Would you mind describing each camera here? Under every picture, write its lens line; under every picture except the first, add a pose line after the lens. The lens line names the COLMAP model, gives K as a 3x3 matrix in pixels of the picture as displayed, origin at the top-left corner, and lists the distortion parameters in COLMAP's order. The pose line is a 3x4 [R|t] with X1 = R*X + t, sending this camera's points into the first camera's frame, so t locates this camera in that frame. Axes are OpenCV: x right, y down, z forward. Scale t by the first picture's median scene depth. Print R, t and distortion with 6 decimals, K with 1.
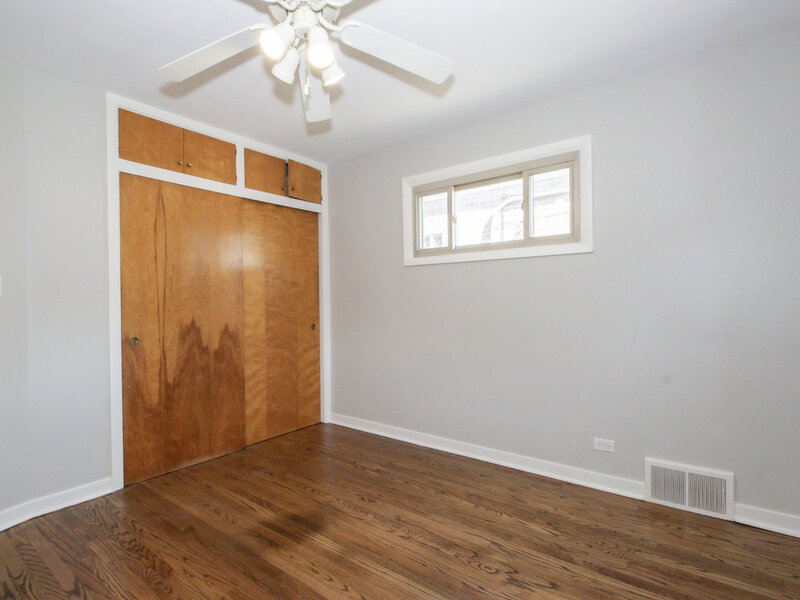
lens RADIAL K [[419.4, 0, 359.7], [0, 419.4, 302.5], [0, 0, 1]] dist [0.004100, -0.006111]
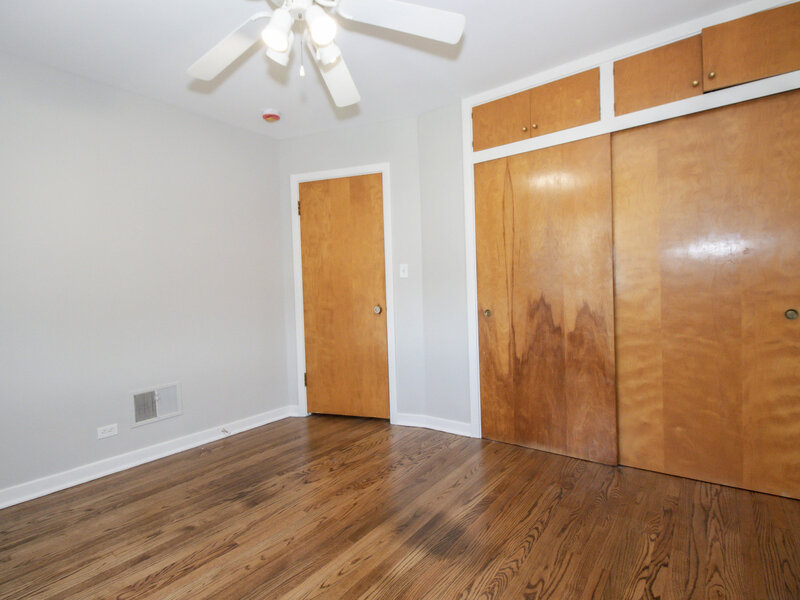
lens RADIAL K [[419.4, 0, 400.2], [0, 419.4, 298.0], [0, 0, 1]] dist [0.004100, -0.006111]
pose [[0.052477, 0.035068, -0.998006, 0.528475], [0.032424, 0.998796, 0.036800, 0.003916], [0.998096, -0.034291, 0.051277, 0.678073]]
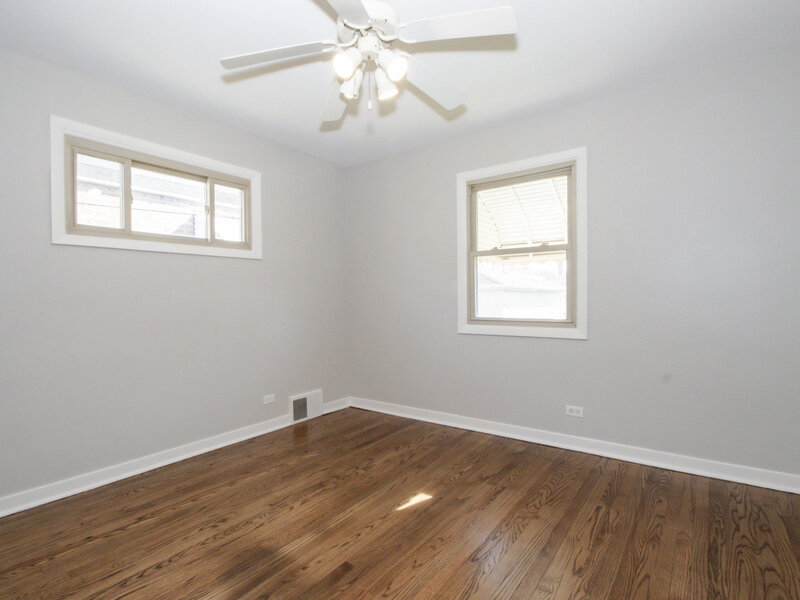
lens RADIAL K [[419.4, 0, 401.5], [0, 419.4, 298.0], [0, 0, 1]] dist [0.004100, -0.006111]
pose [[-0.074157, 0.007470, 0.997219, -0.745509], [0.014548, 0.999874, -0.006408, 0.017308], [-0.997140, 0.014032, -0.074257, 0.586394]]
